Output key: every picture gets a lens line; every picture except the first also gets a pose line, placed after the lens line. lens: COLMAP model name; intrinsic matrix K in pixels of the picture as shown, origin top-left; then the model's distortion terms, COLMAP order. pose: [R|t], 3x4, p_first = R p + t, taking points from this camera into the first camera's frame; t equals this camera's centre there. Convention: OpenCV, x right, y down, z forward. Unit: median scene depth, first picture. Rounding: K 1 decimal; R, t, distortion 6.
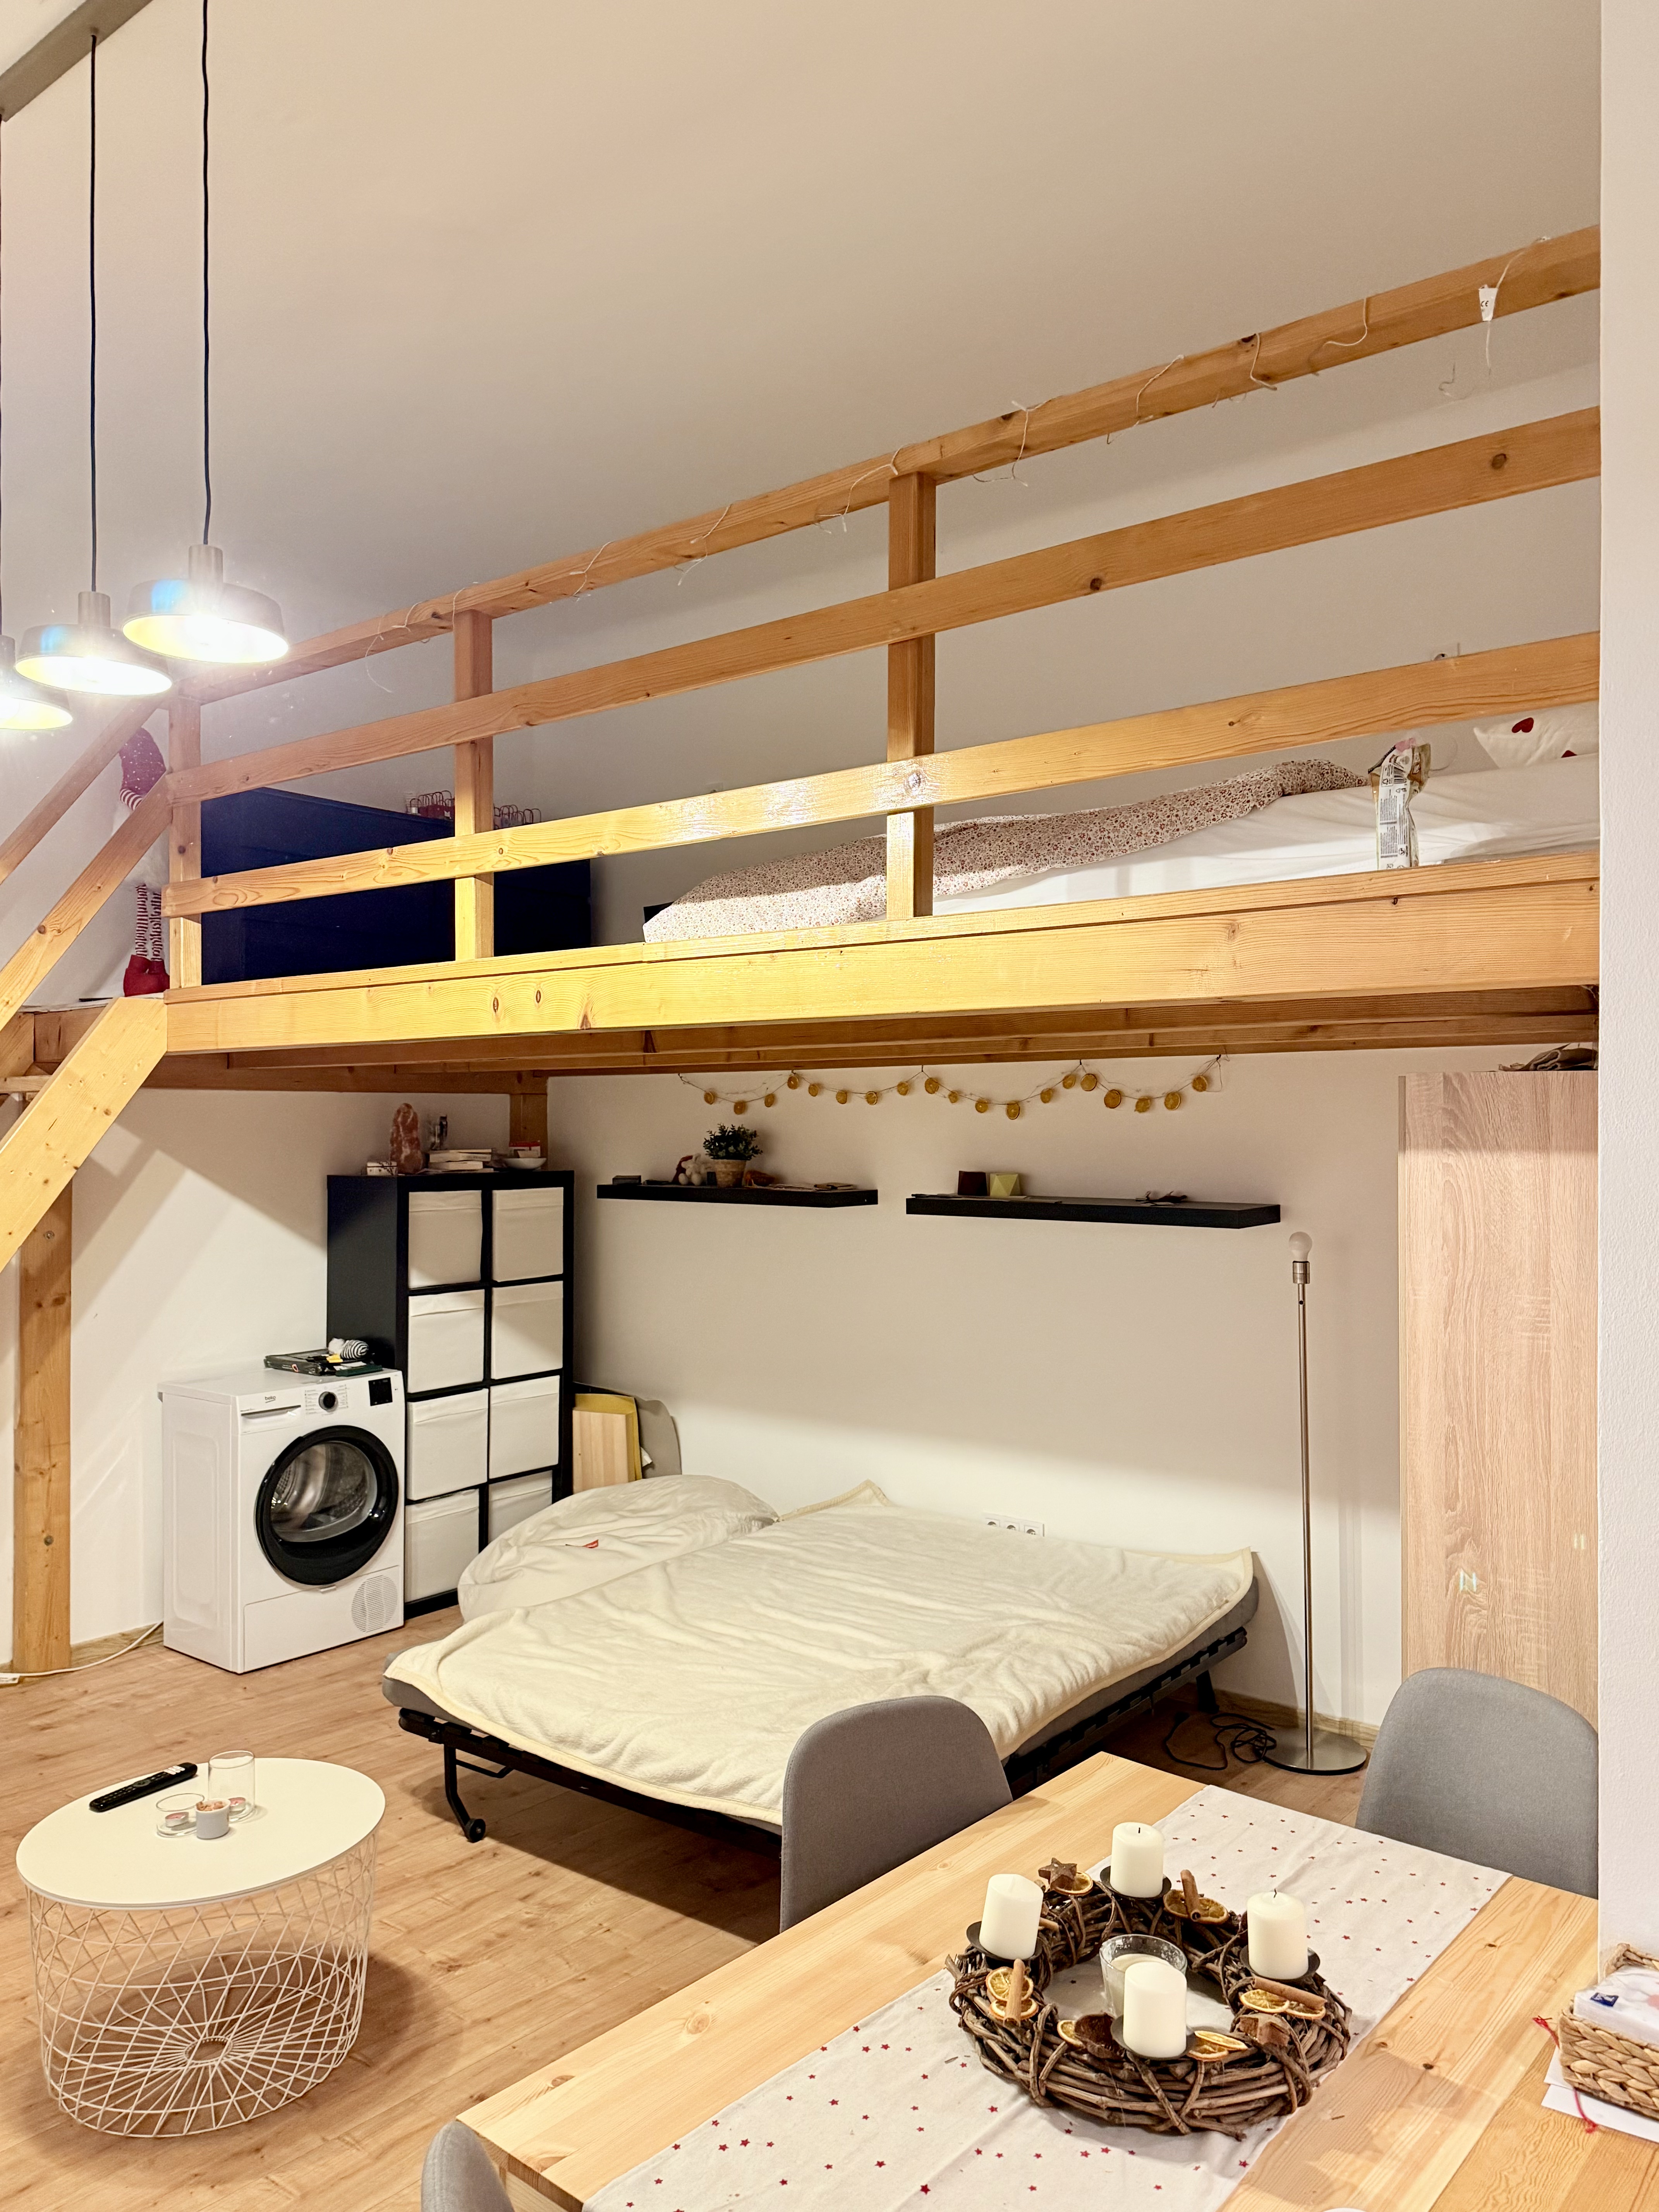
lens RADIAL K [[1615.8, 0, 839.2], [0, 1615.8, 1111.4], [0, 0, 1]] dist [0.181092, -0.331362]
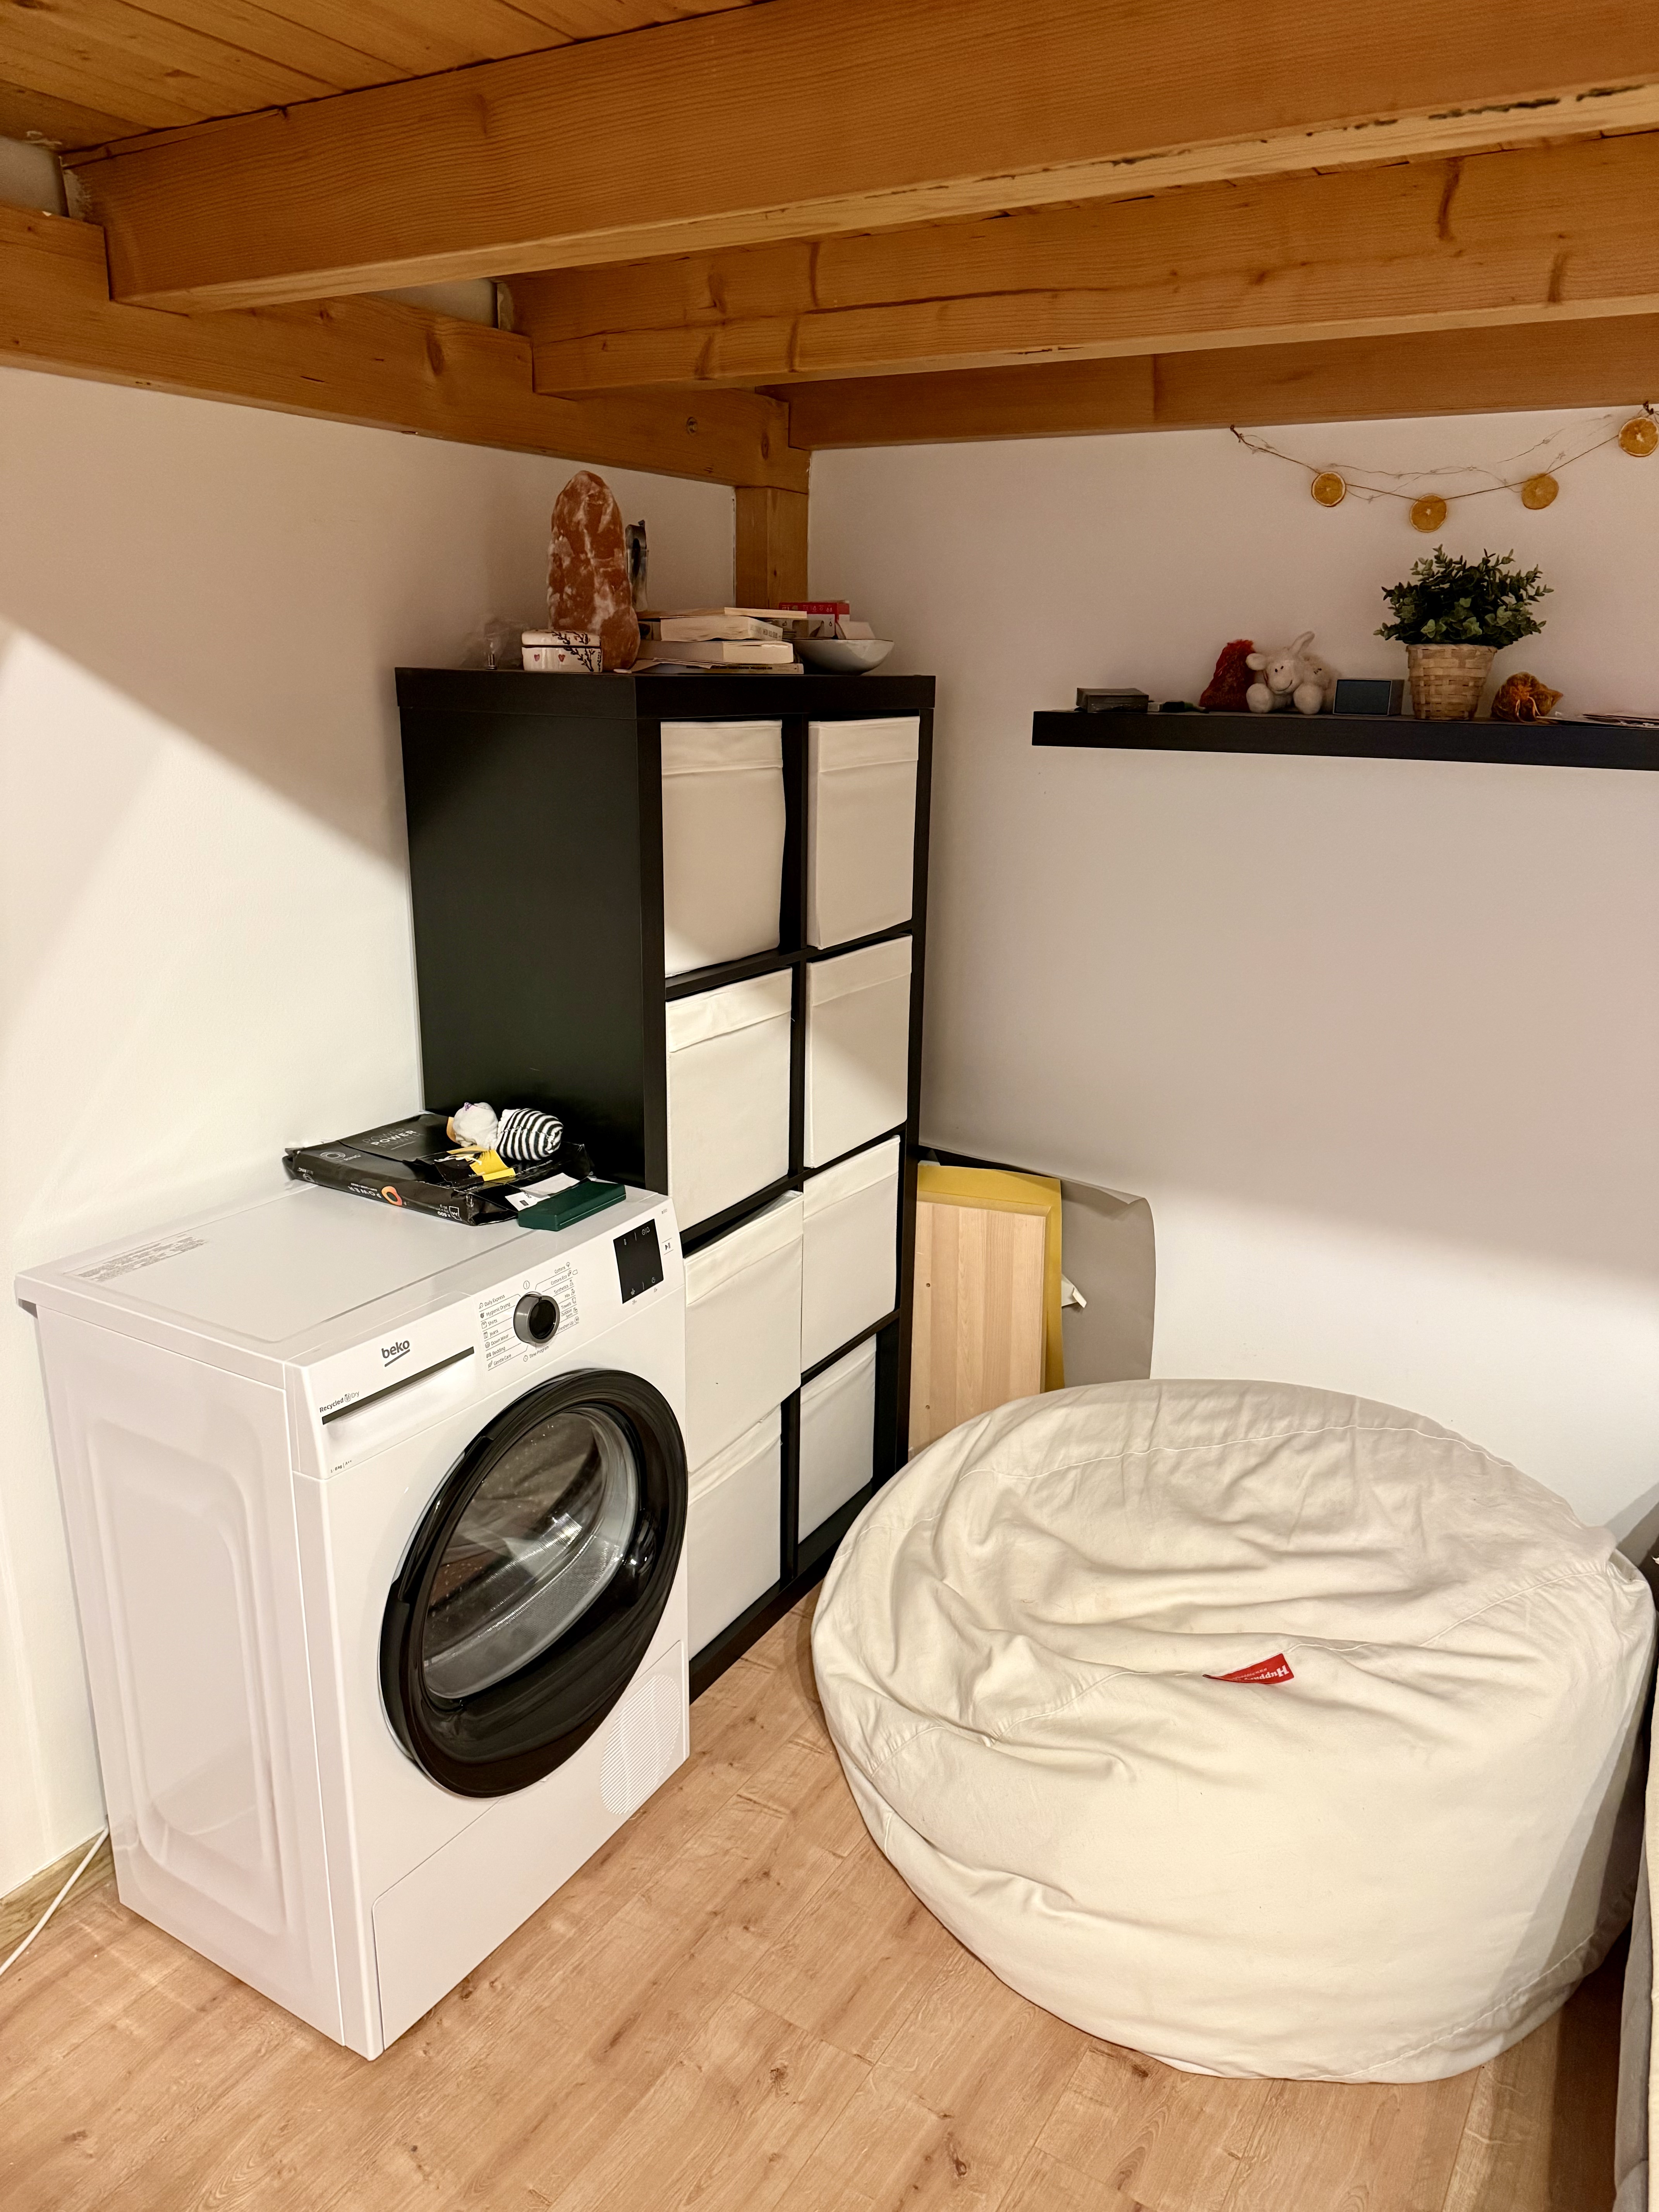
lens RADIAL K [[1548.8, 0, 829.5], [0, 1548.8, 1106.0], [0, 0, 1]] dist [0.091972, -0.106788]
pose [[0.988947, -0.019736, 0.146953, -0.351506], [-0.023075, 0.958540, 0.284024, 0.040418], [-0.146466, -0.284275, 0.947489, 0.809165]]
